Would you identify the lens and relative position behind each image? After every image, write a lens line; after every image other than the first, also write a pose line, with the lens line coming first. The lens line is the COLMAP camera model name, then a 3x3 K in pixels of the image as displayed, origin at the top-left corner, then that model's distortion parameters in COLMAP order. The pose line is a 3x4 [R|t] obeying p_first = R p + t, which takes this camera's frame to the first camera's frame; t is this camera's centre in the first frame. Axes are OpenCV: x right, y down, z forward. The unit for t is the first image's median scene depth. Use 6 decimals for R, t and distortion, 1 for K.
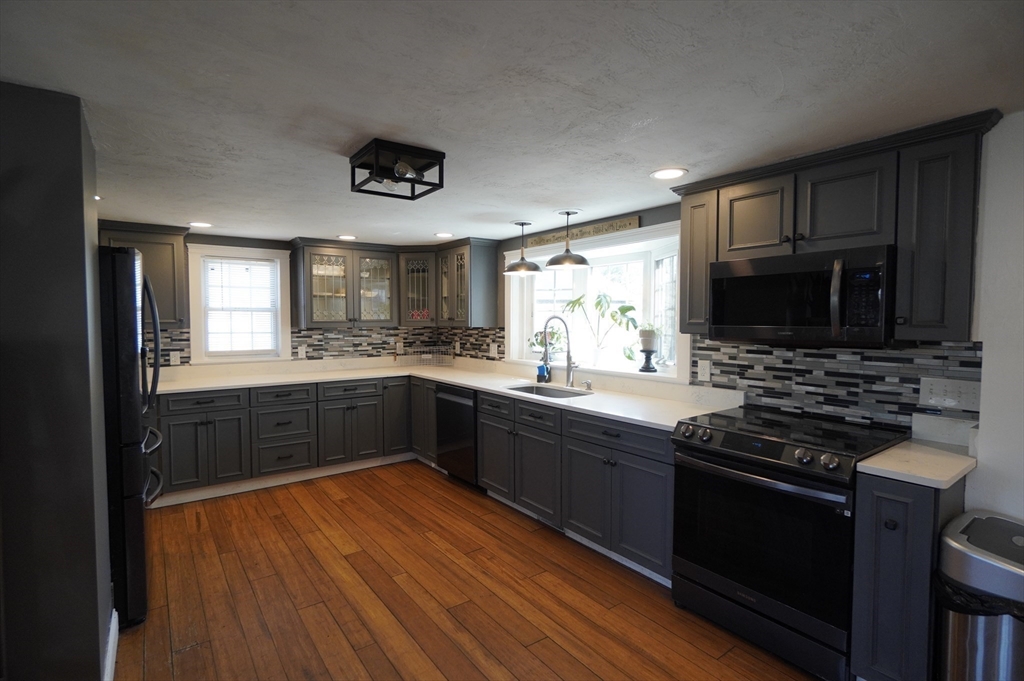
lens RADIAL K [[496.3, 0, 503.8], [0, 496.3, 341.6], [0, 0, 1]] dist [-0.010530, 0.002939]
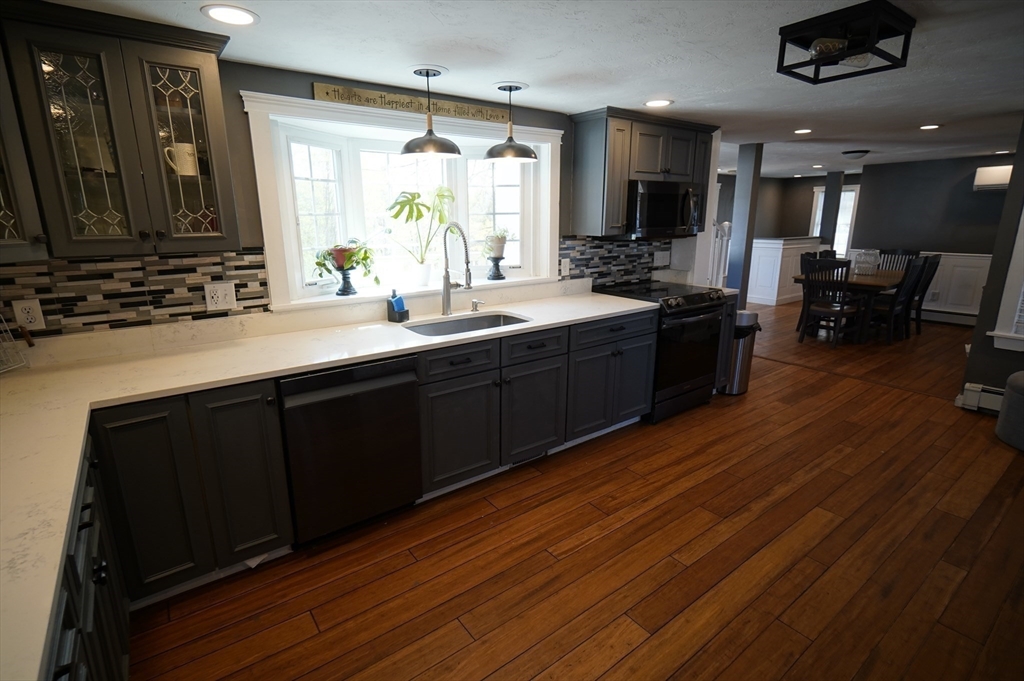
lens RADIAL K [[496.3, 0, 508.7], [0, 496.3, 340.1], [0, 0, 1]] dist [-0.010530, 0.002939]
pose [[-0.015585, -0.242422, 0.970046, -0.639721], [0.053327, 0.968581, 0.242913, -0.055613], [-0.998455, 0.055515, -0.002168, 0.902278]]
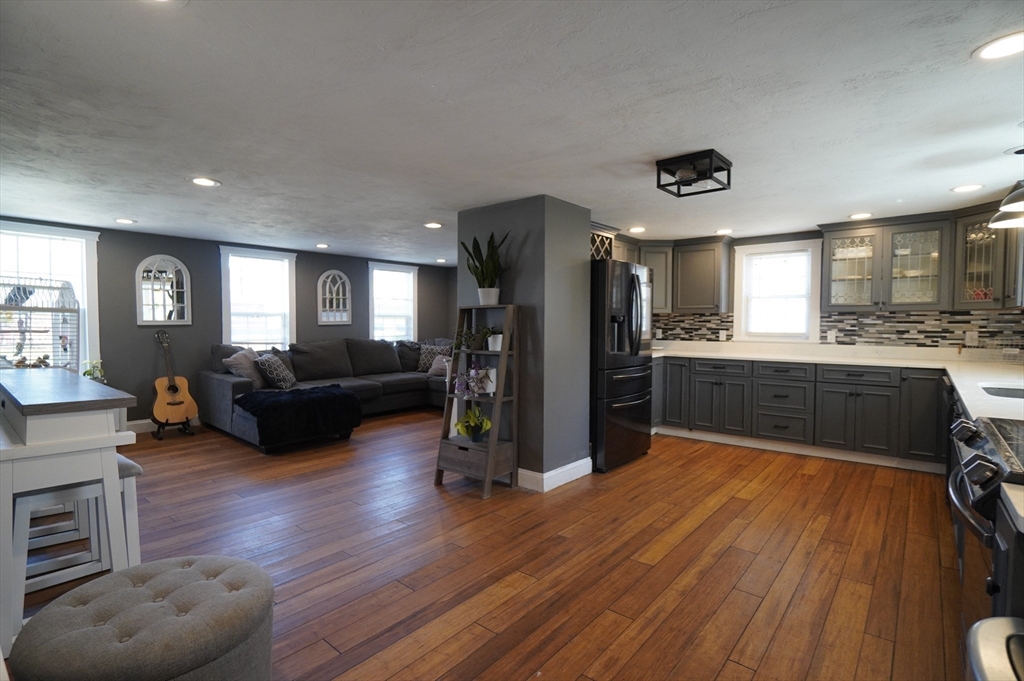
lens RADIAL K [[496.3, 0, 503.4], [0, 496.3, 340.8], [0, 0, 1]] dist [-0.010530, 0.002939]
pose [[0.236779, 0.038426, -0.970803, 0.530427], [-0.046816, 0.998508, 0.028104, 0.041924], [0.970435, 0.038794, 0.238225, 0.133775]]
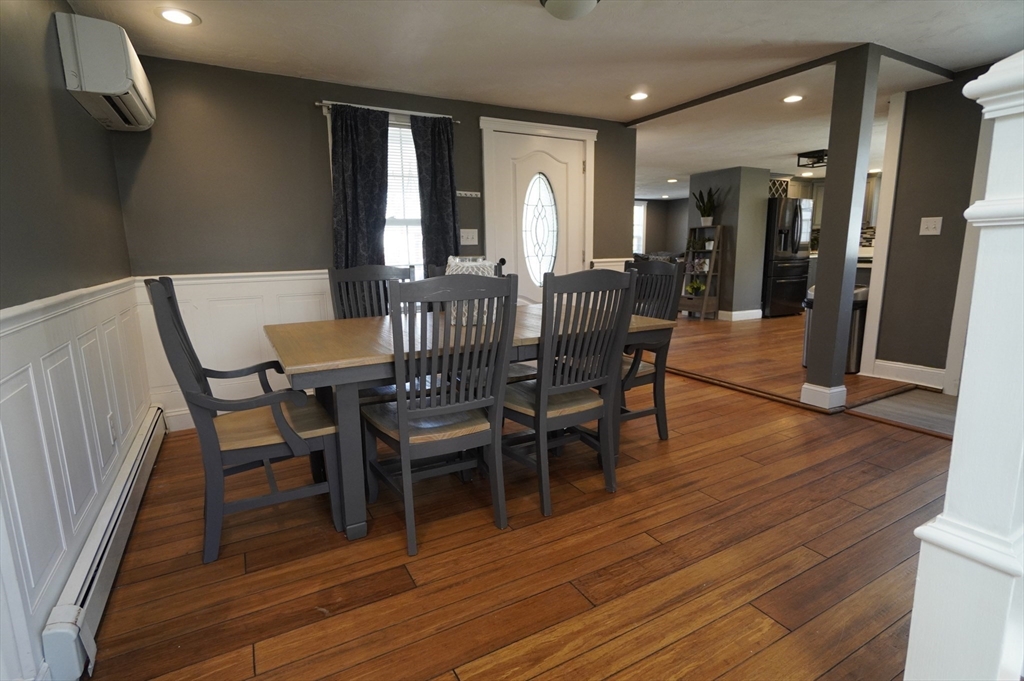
lens RADIAL K [[496.3, 0, 512.3], [0, 496.3, 337.9], [0, 0, 1]] dist [-0.010530, 0.002939]
pose [[-0.119024, 0.176388, -0.977098, 1.602479], [-0.028204, 0.983096, 0.180906, 0.100525], [0.992491, 0.049091, -0.112037, -0.173368]]
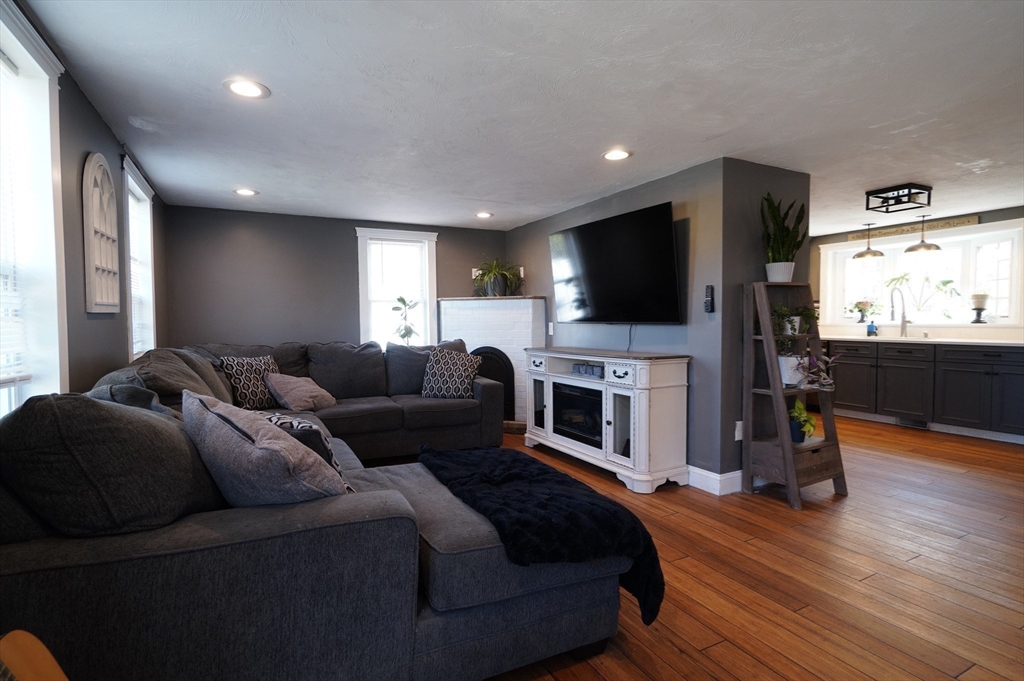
lens RADIAL K [[496.3, 0, 505.3], [0, 496.3, 342.9], [0, 0, 1]] dist [-0.010530, 0.002939]
pose [[0.988648, -0.003251, -0.150214, -0.780982], [0.003156, 0.999995, -0.000875, 0.103996], [0.150216, 0.000391, 0.988653, -0.568766]]
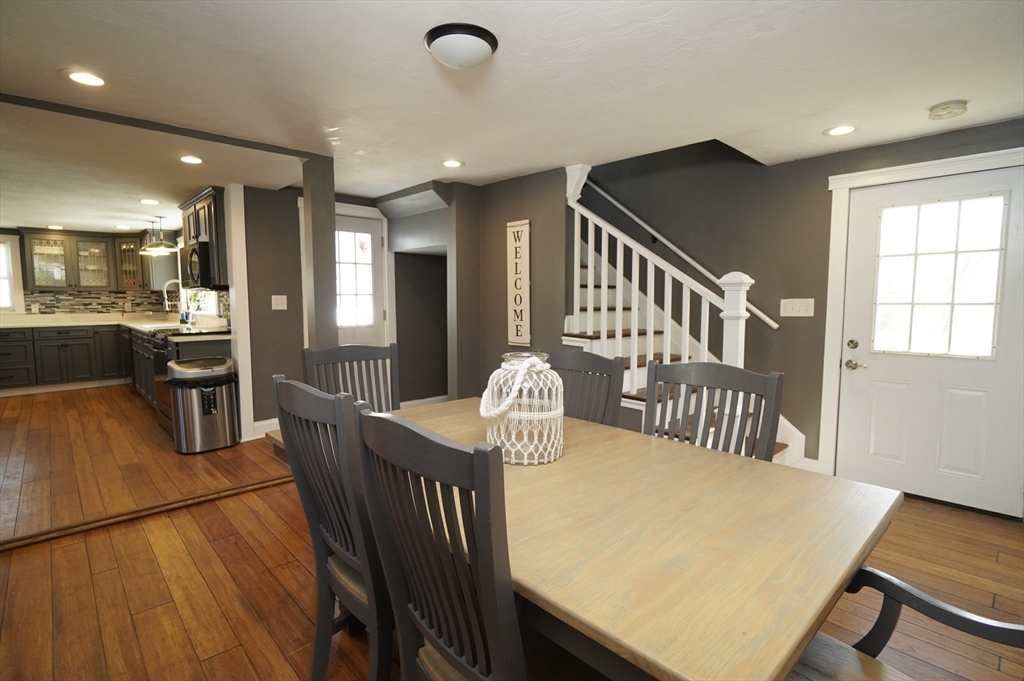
lens RADIAL K [[496.3, 0, 507.6], [0, 496.3, 340.7], [0, 0, 1]] dist [-0.010530, 0.002939]
pose [[0.991735, -0.013645, 0.127574, 0.935896], [0.008628, 0.999171, 0.039792, 0.086116], [-0.128011, -0.038363, 0.991031, -0.703102]]
